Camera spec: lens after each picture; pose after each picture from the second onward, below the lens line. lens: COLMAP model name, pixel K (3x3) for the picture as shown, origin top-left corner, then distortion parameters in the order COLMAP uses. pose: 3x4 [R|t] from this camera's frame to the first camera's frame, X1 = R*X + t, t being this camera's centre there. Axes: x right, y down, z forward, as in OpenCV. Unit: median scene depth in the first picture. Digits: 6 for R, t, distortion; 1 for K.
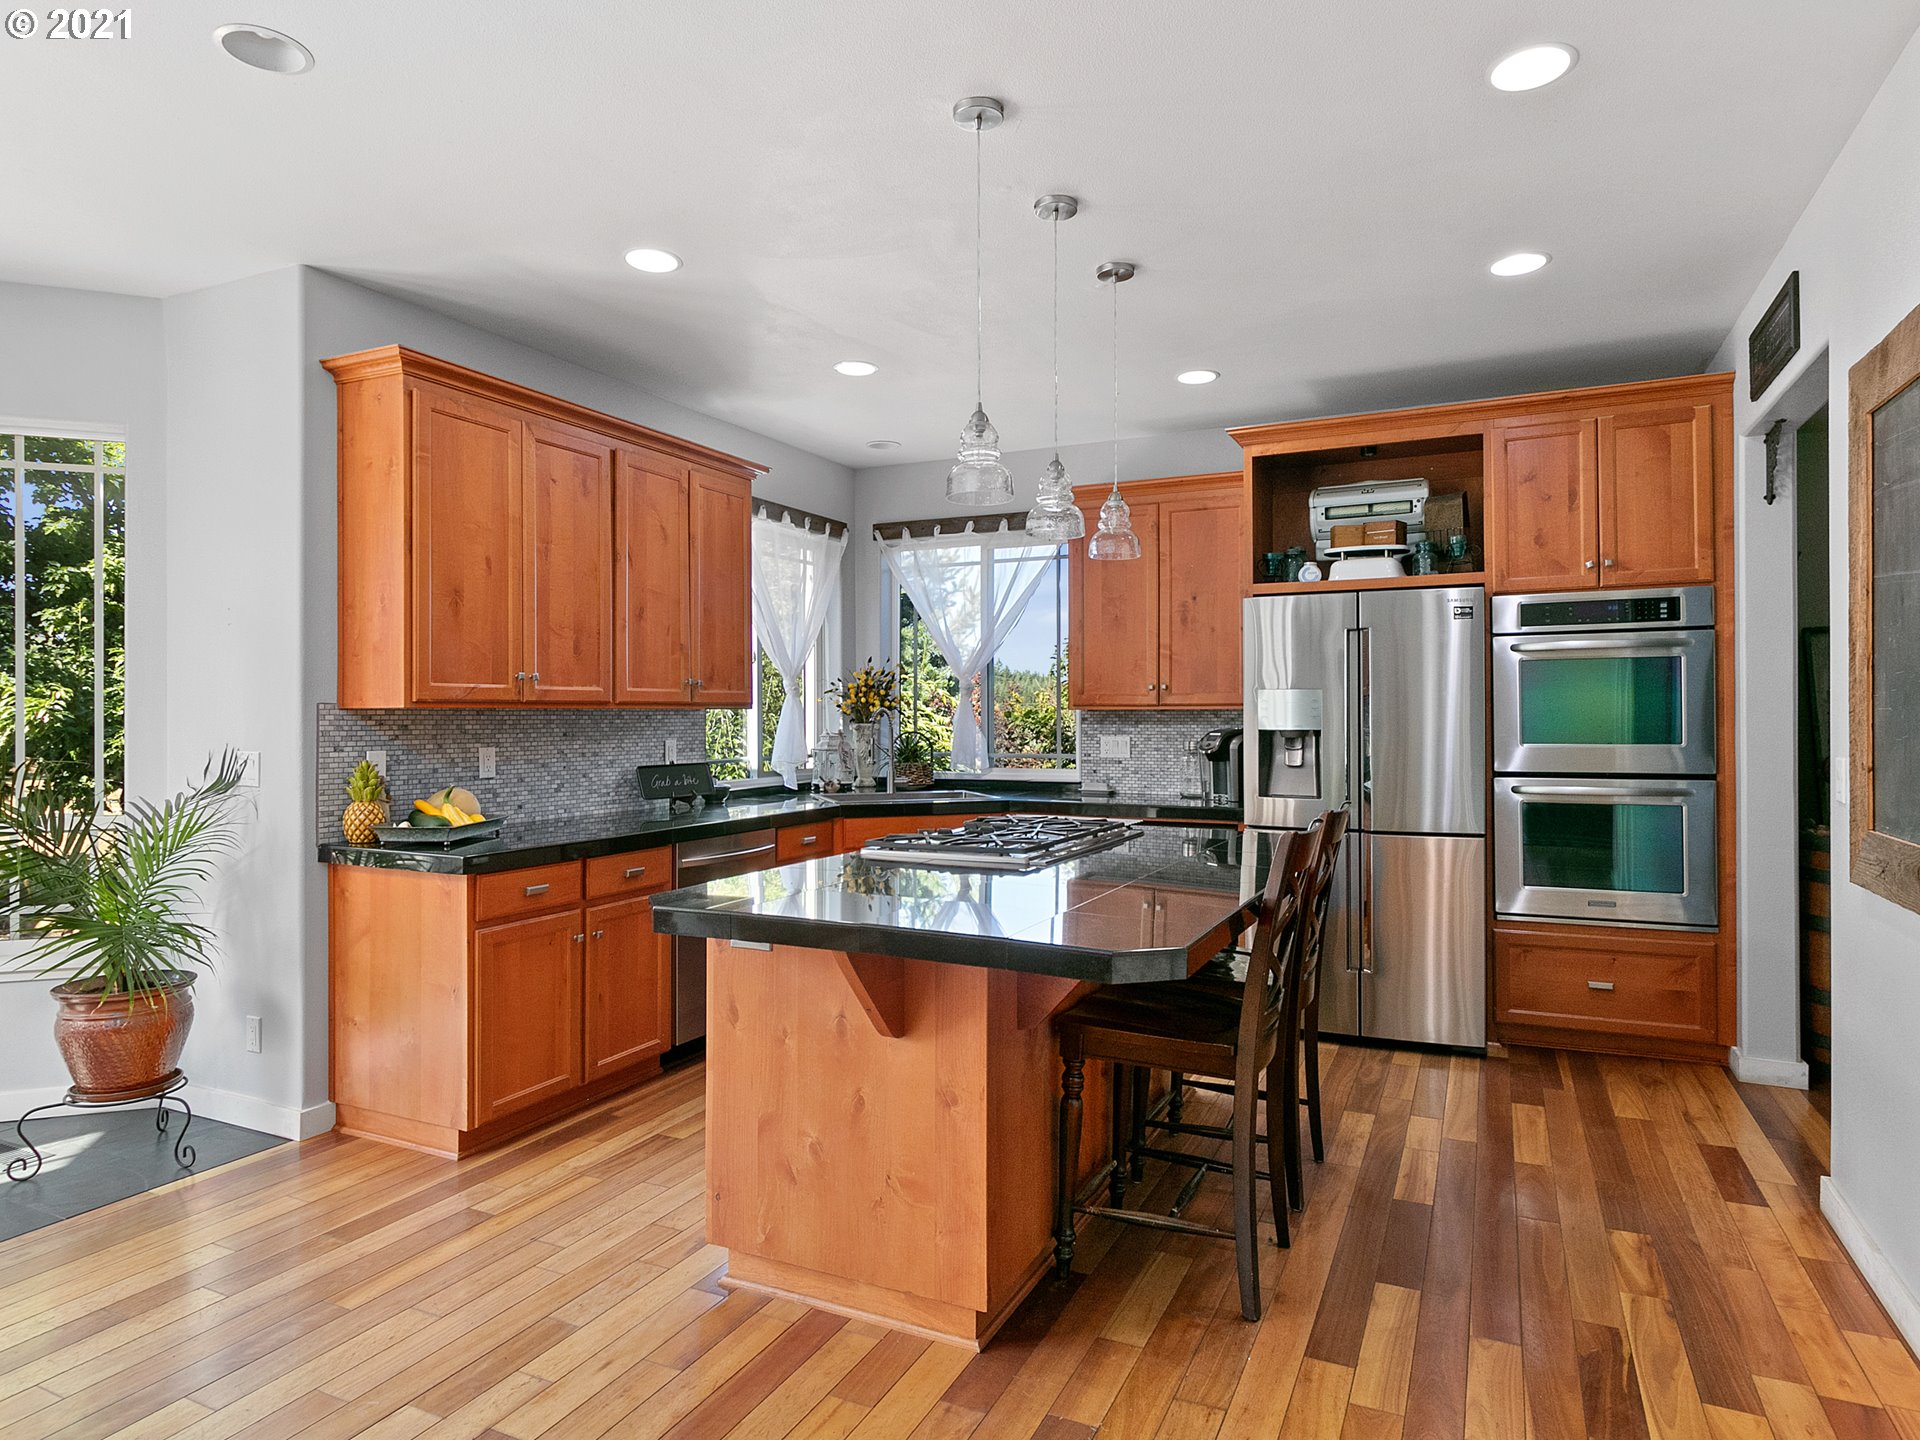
lens RADIAL K [[1151.3, 0, 951.7], [0, 1151.3, 718.6], [0, 0, 1]] dist [0.002658, -0.002002]
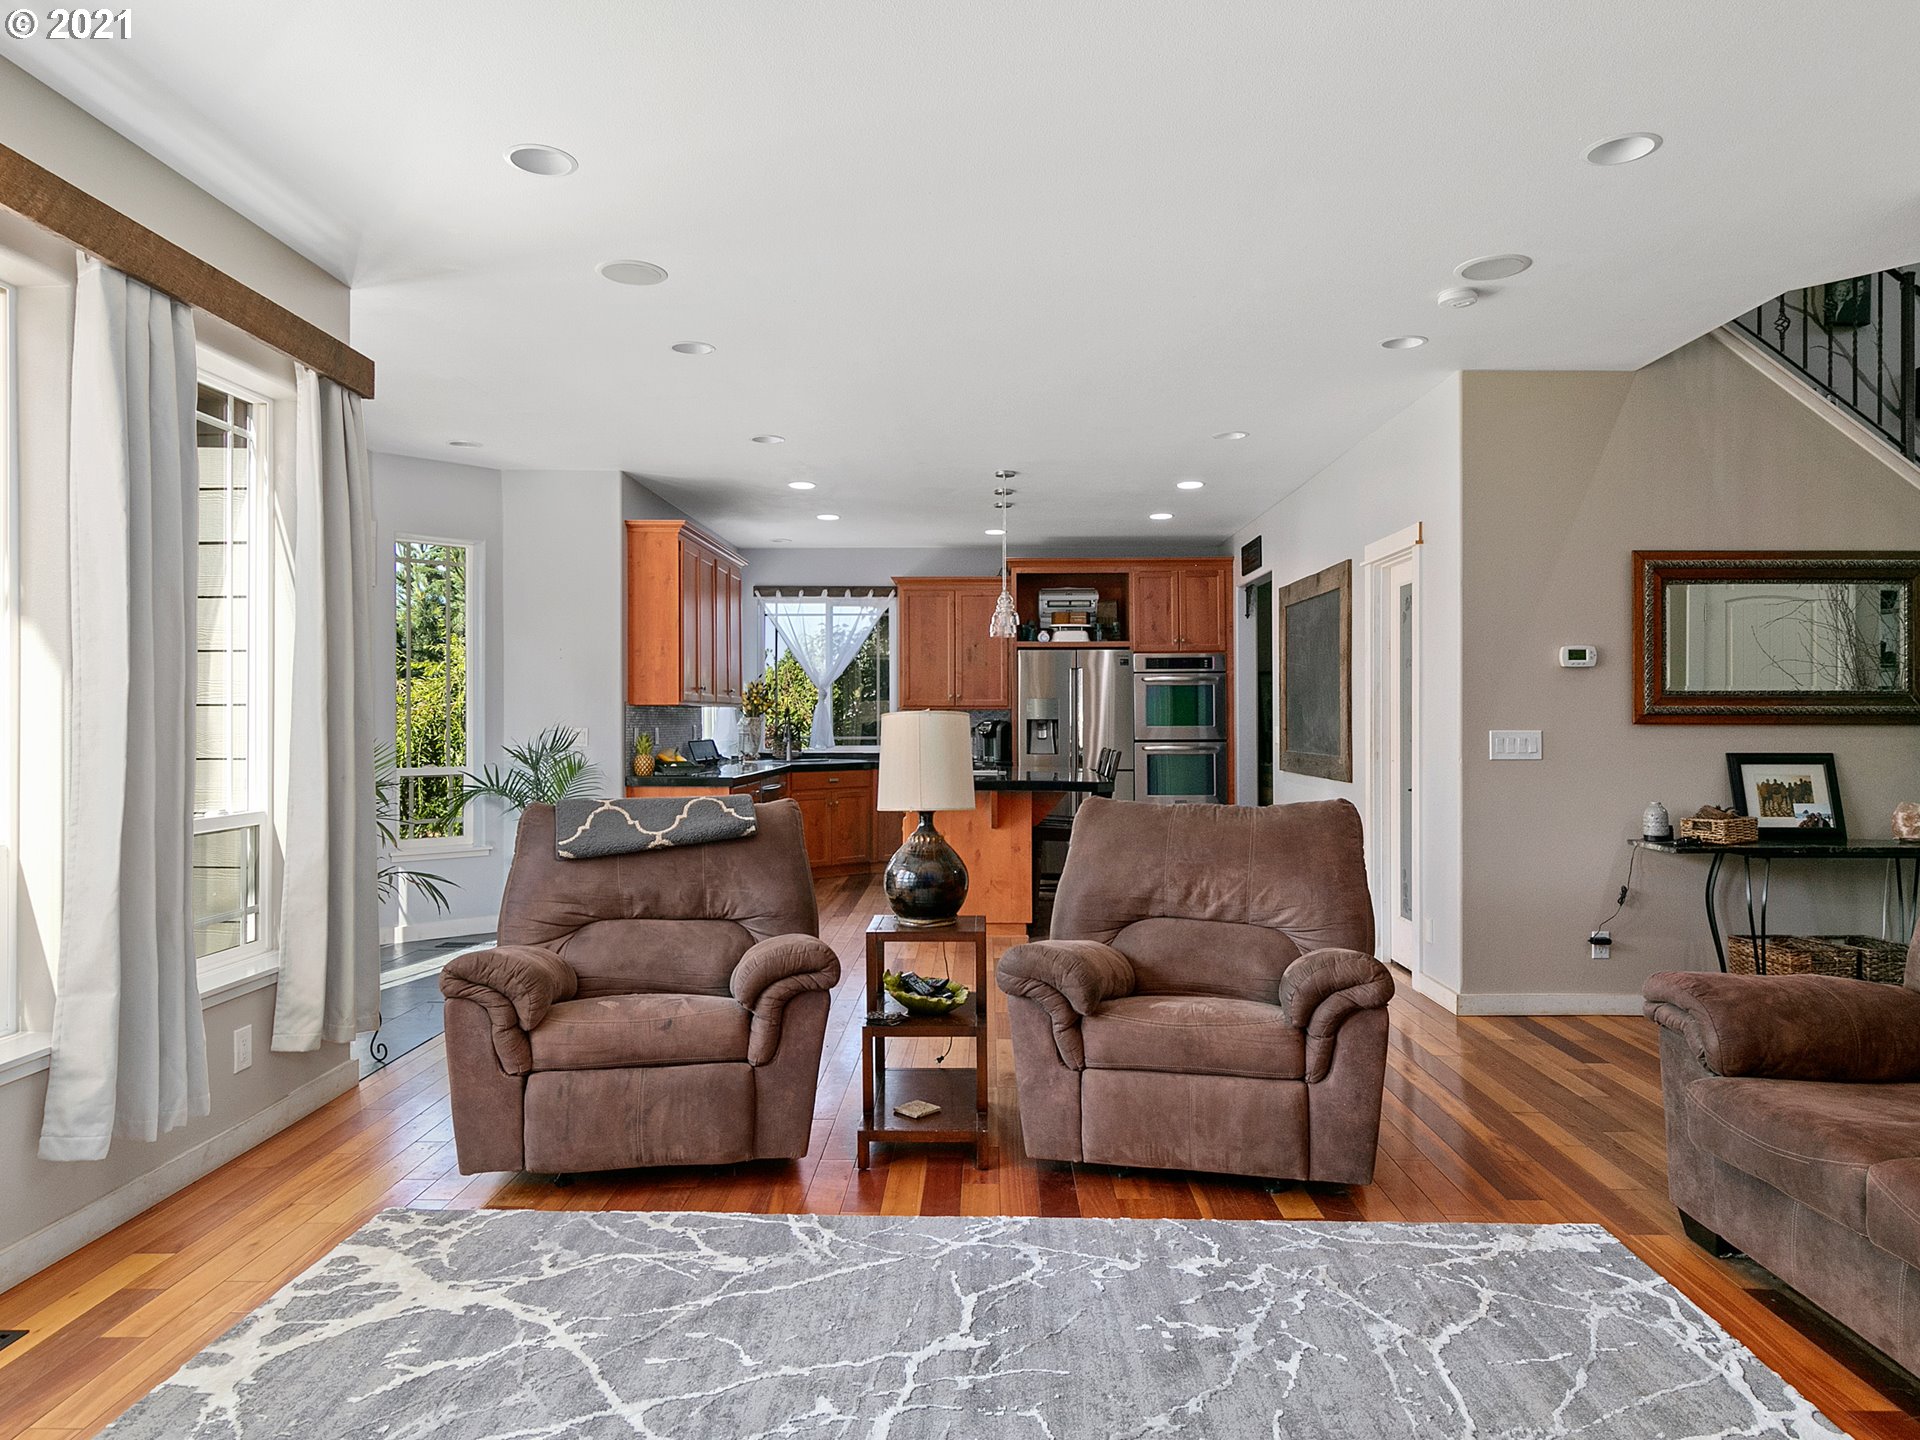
lens RADIAL K [[1294.4, 0, 969.0], [0, 1294.4, 713.7], [0, 0, 1]] dist [0.041433, -0.001662]
pose [[0.903774, 0.003976, 0.427992, -0.730822], [-0.001224, 0.999977, -0.006703, 0.014512], [-0.428008, 0.005534, 0.903758, -0.892098]]
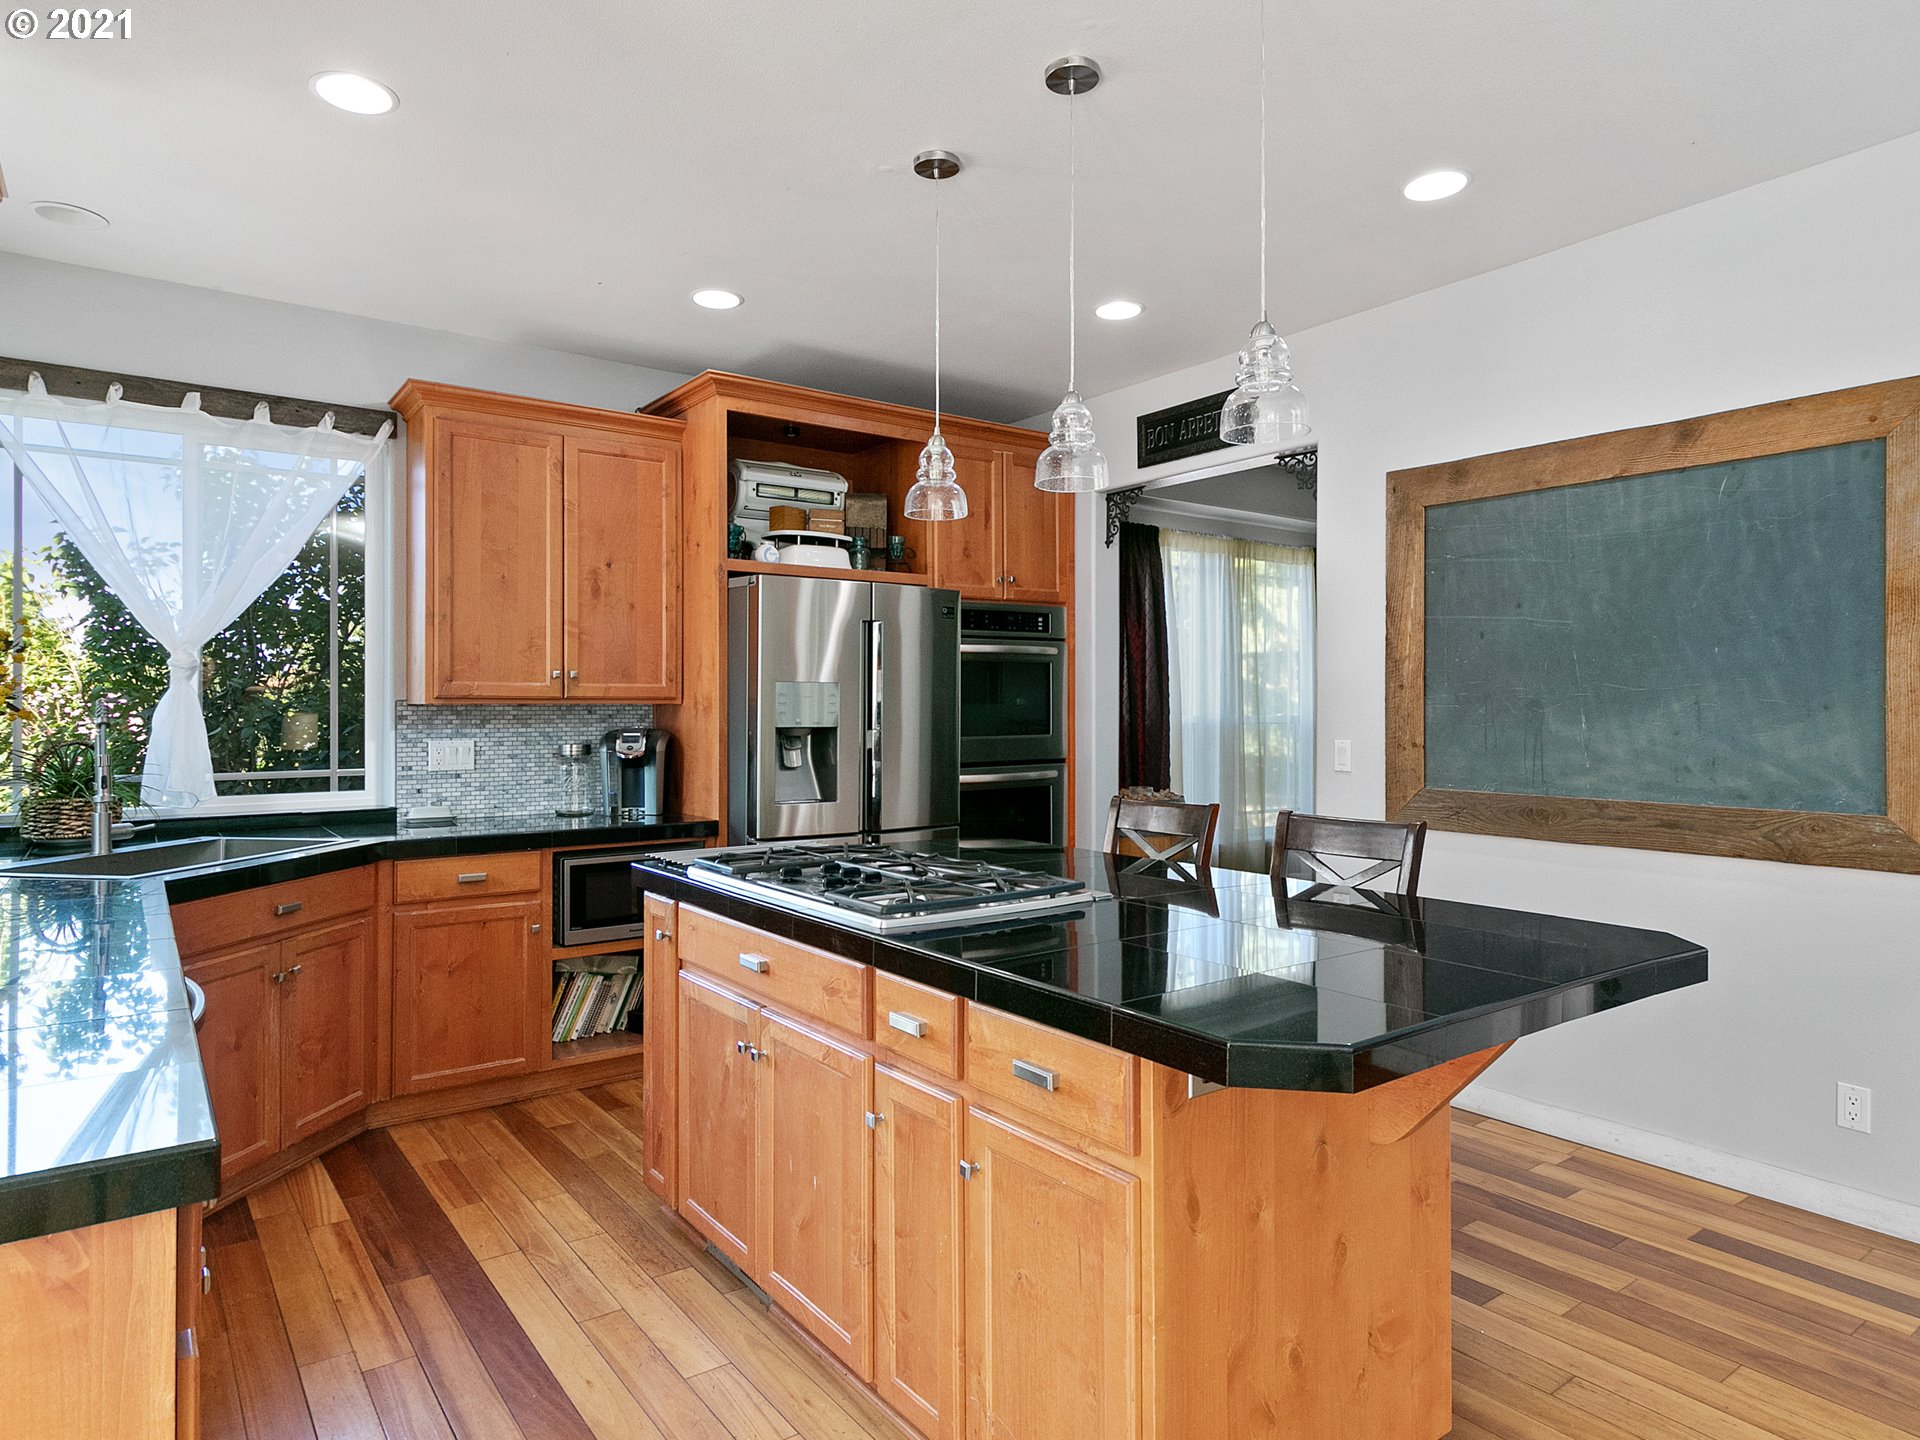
lens RADIAL K [[1151.3, 0, 956.8], [0, 1151.3, 713.4], [0, 0, 1]] dist [0.002658, -0.002002]
pose [[0.460925, -0.001401, 0.887438, -0.436592], [0.003770, 0.999993, -0.000379, -0.000352], [-0.887431, 0.003520, 0.460927, 0.469605]]
